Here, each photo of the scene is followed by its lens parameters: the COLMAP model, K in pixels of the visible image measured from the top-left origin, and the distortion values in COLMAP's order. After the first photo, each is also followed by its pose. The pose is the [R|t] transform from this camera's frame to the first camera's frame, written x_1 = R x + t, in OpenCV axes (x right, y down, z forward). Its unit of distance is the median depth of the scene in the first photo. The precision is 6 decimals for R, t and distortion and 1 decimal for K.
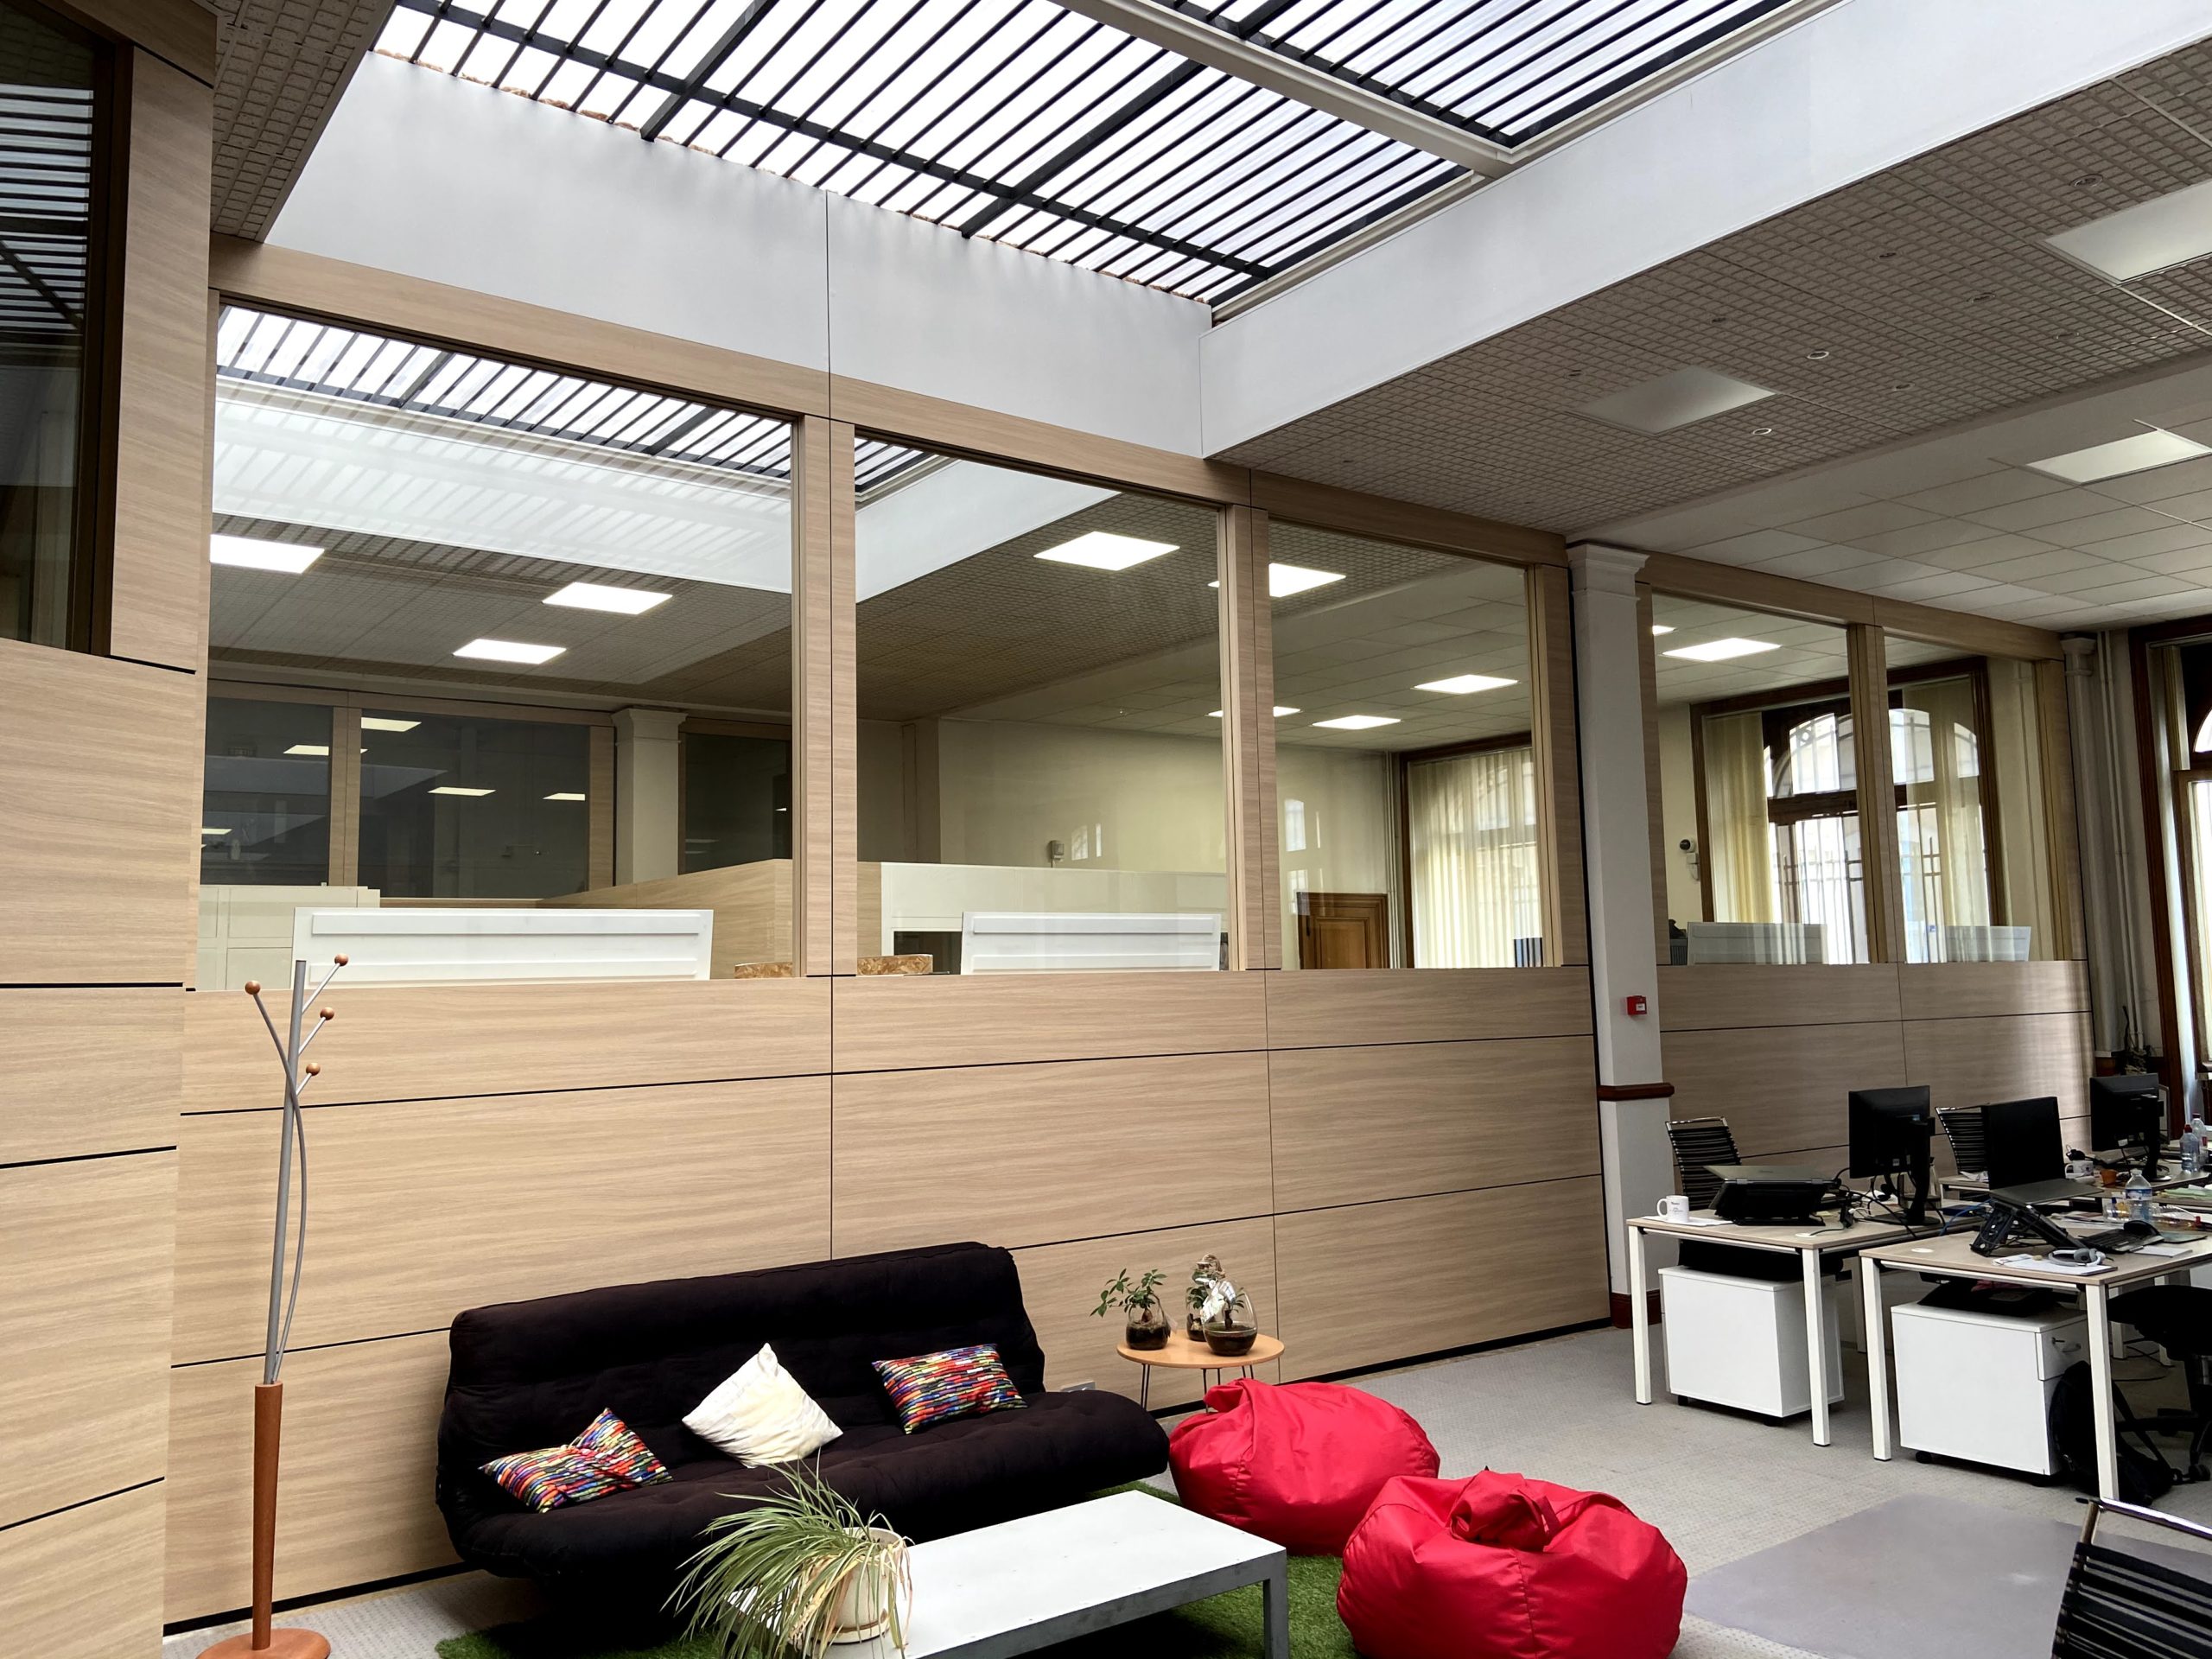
lens RADIAL K [[1692.3, 0, 1092.6], [0, 1692.3, 822.0], [0, 0, 1]] dist [0.130084, -0.171443]
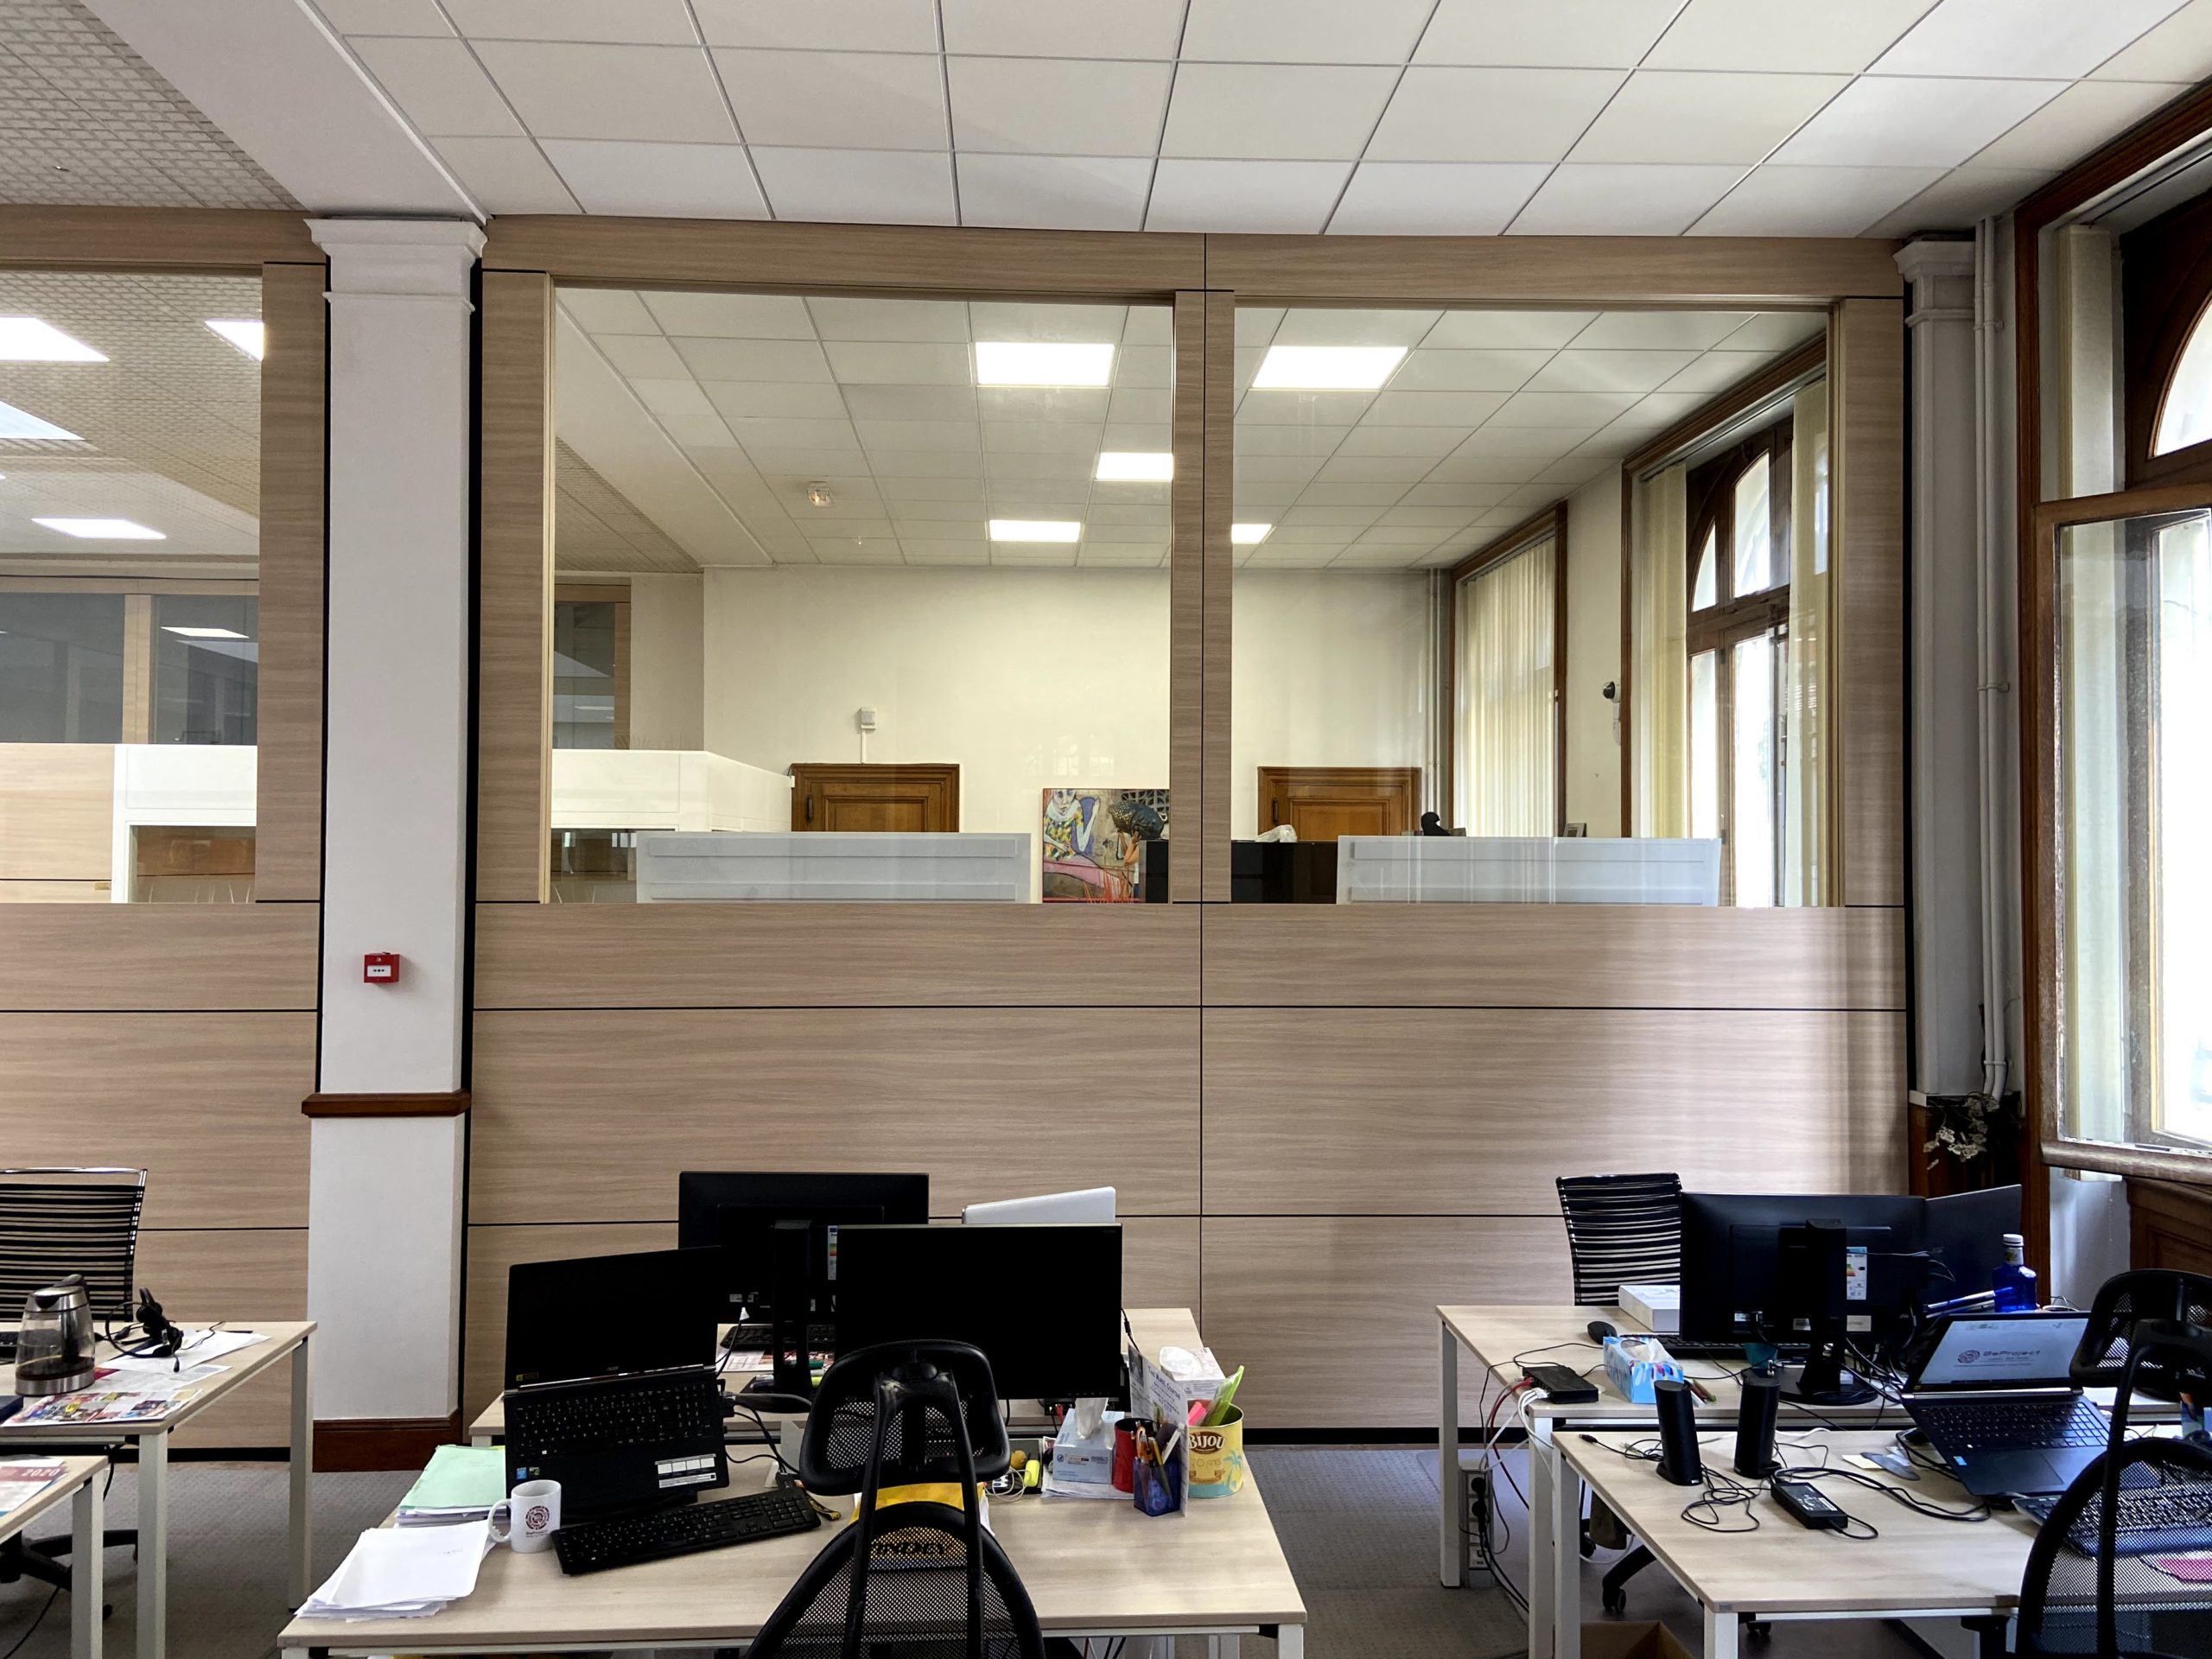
lens RADIAL K [[1660.8, 0, 1101.2], [0, 1660.8, 804.8], [0, 0, 1]] dist [0.109185, -0.127383]
pose [[0.836503, 0.009866, -0.547874, 1.060768], [0.030462, 0.997455, 0.064471, 0.020306], [0.547115, -0.070620, 0.834073, 0.776925]]
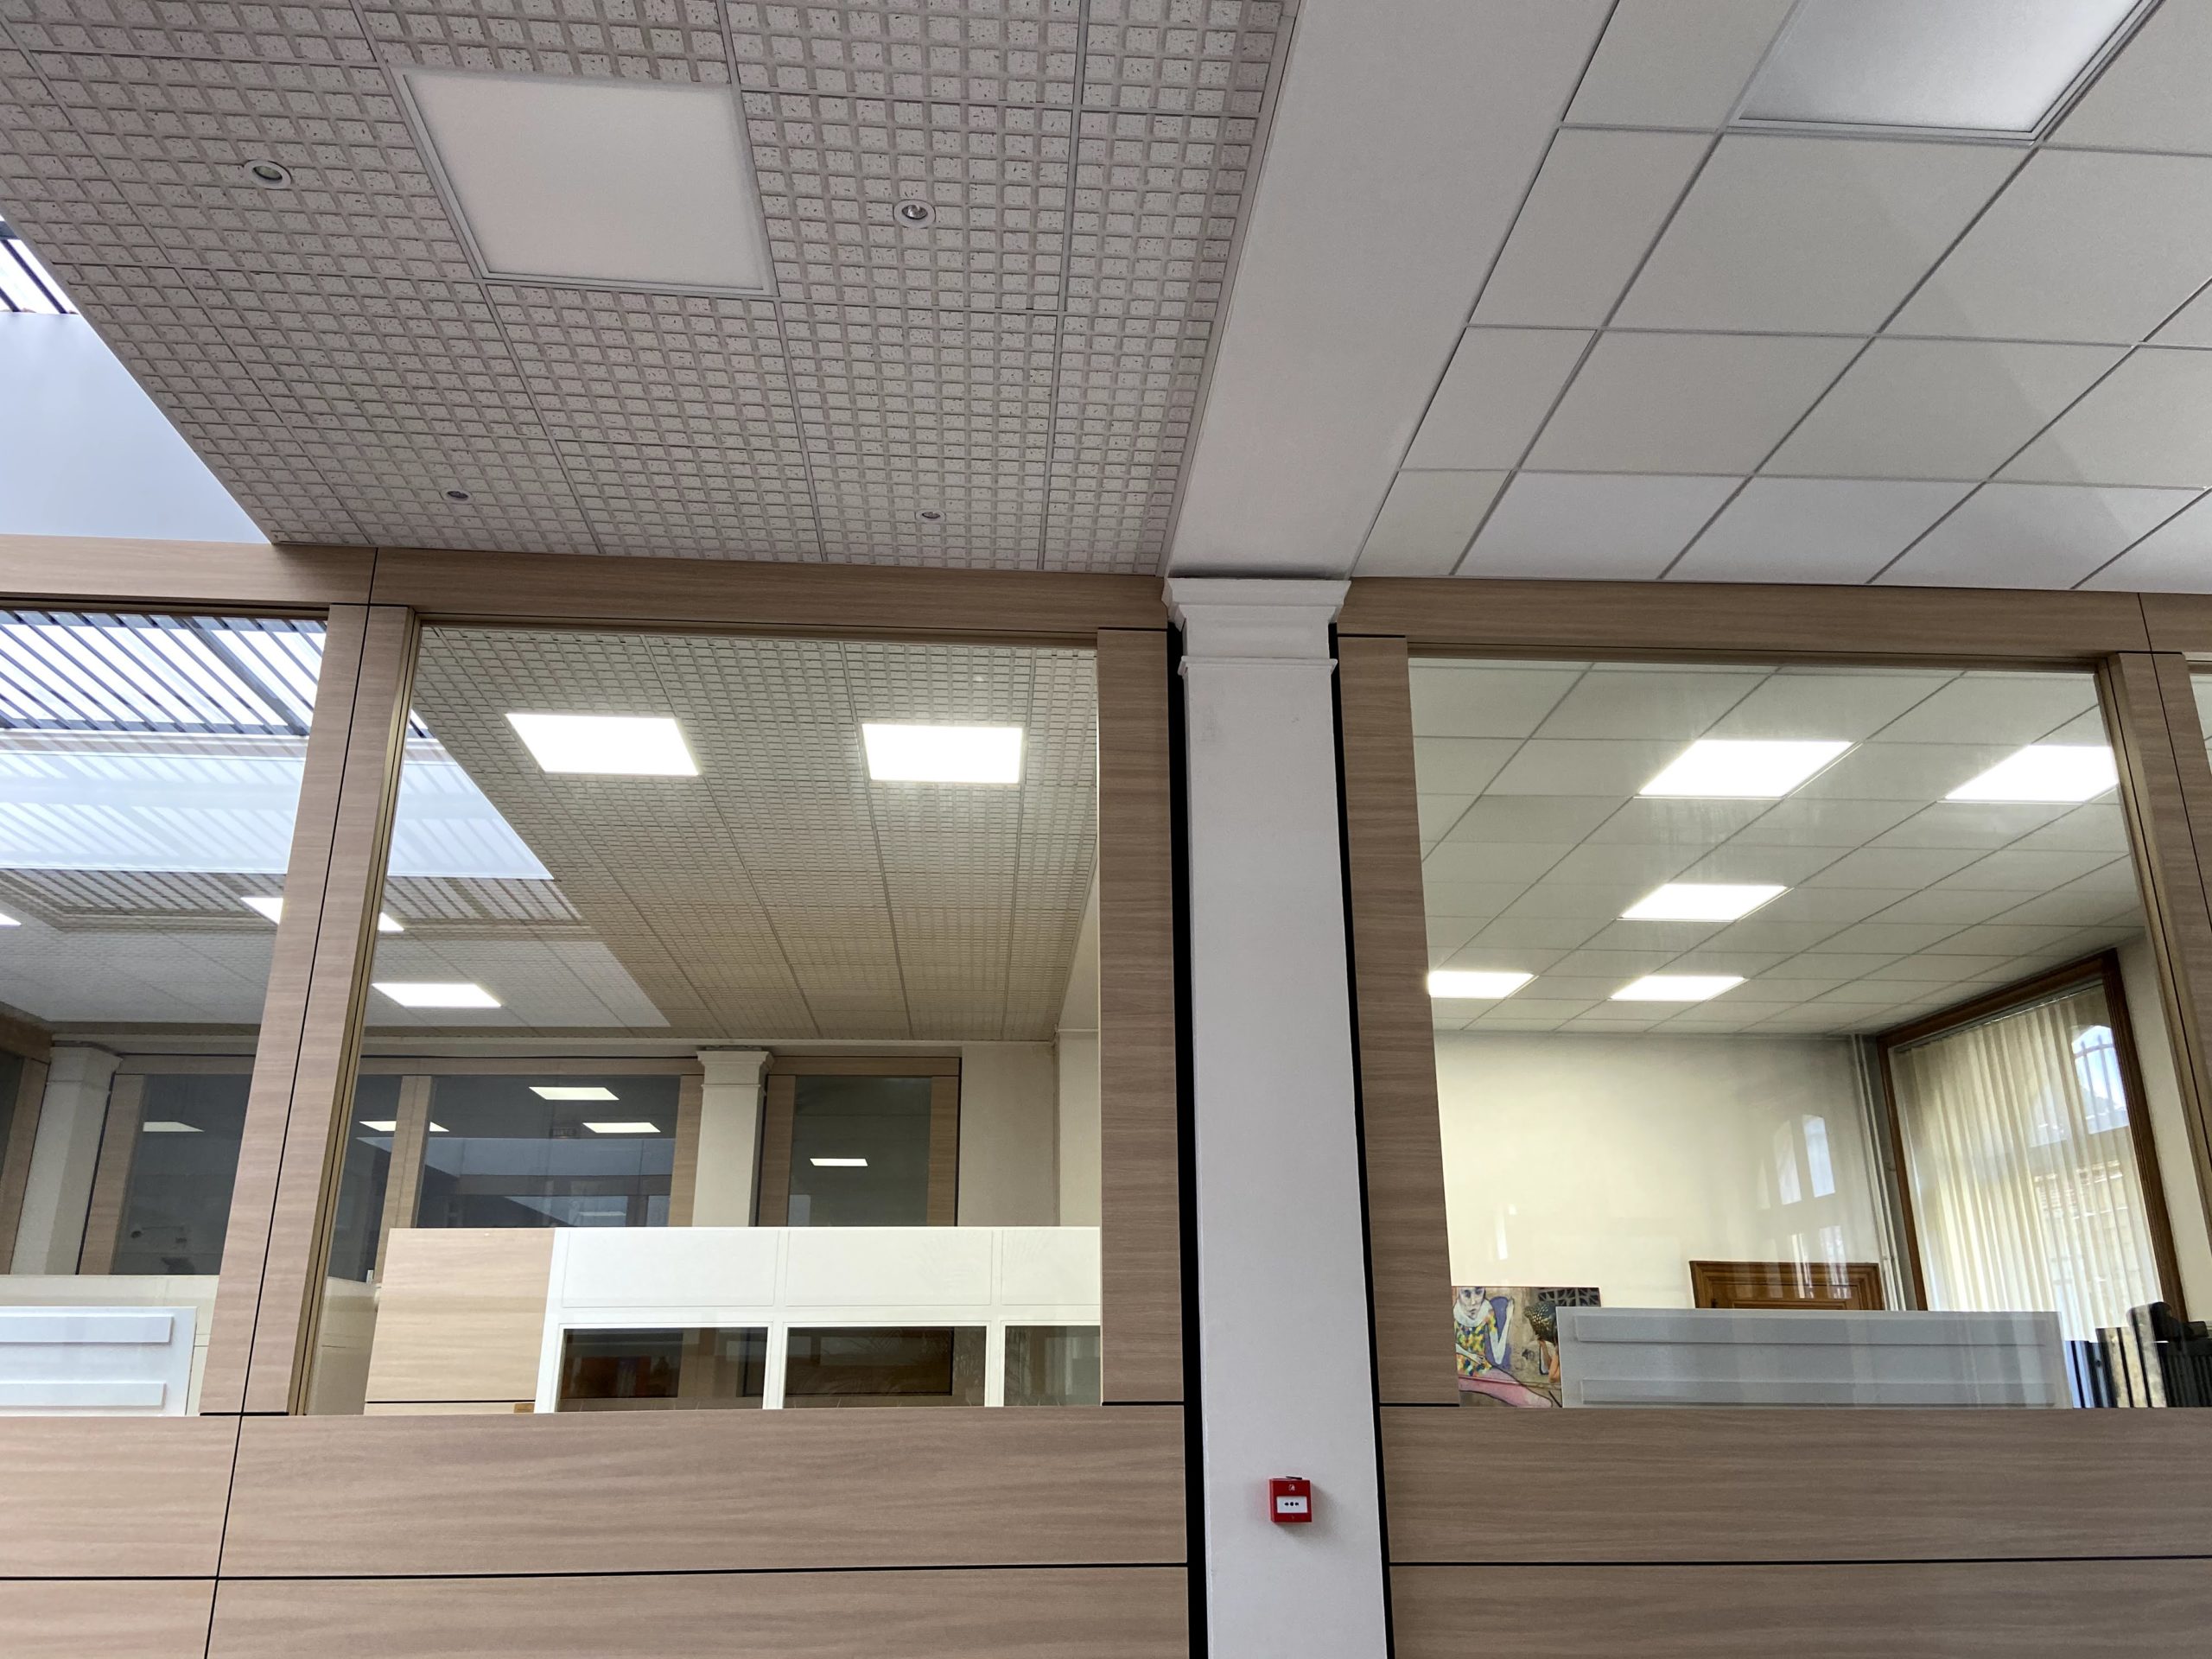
lens RADIAL K [[1660.8, 0, 1101.2], [0, 1660.8, 804.8], [0, 0, 1]] dist [0.109185, -0.127383]
pose [[0.845958, -0.156232, -0.509850, 0.651746], [0.036322, 0.970780, -0.237206, 0.039045], [0.532011, 0.182148, 0.826914, 0.694063]]
